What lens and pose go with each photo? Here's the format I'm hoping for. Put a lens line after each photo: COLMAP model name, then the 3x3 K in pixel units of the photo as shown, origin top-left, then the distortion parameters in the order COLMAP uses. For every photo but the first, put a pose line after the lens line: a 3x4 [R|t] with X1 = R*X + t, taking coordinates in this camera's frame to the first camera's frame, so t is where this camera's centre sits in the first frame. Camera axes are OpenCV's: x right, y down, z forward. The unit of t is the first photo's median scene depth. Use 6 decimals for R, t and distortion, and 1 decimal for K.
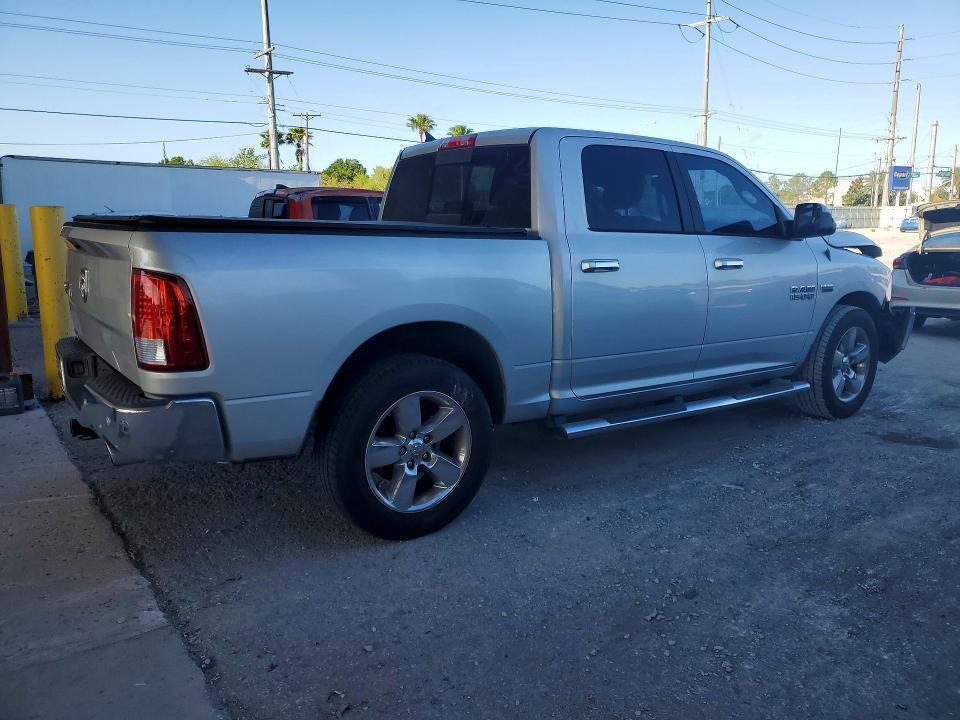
lens RADIAL K [[734.1, 0, 482.9], [0, 734.1, 366.1], [0, 0, 1]] dist [0.005680, 0.010089]
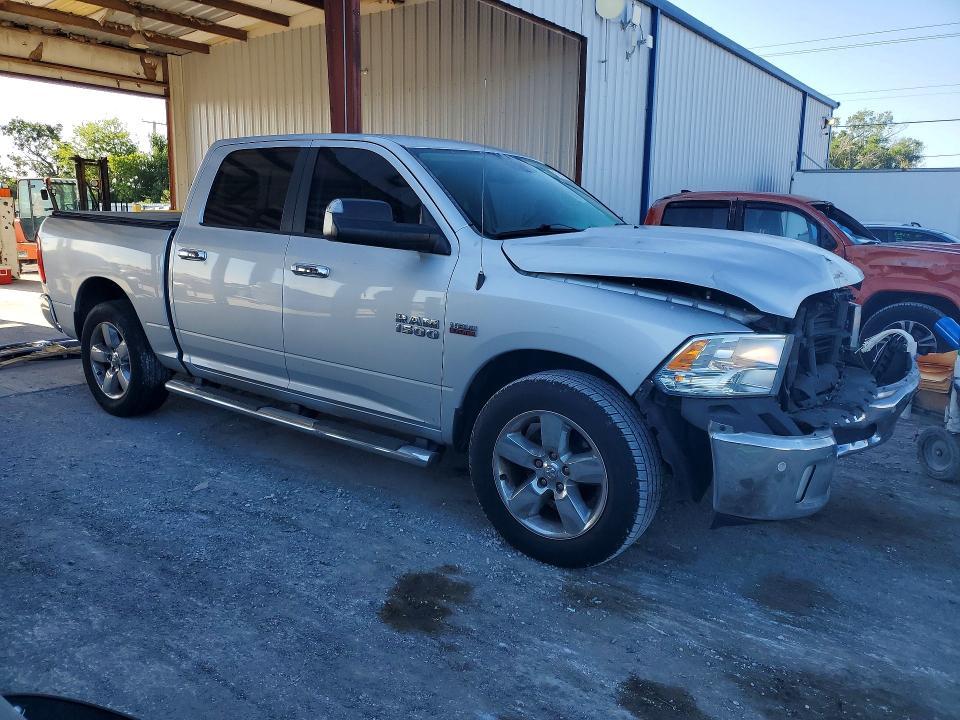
lens RADIAL K [[734.1, 0, 489.9], [0, 734.1, 353.3], [0, 0, 1]] dist [0.005680, 0.010089]
pose [[0.337108, 0.171483, -0.925717, 1.198883], [-0.235839, 0.967303, 0.093303, -0.167528], [0.911448, 0.186867, 0.366528, 0.857263]]
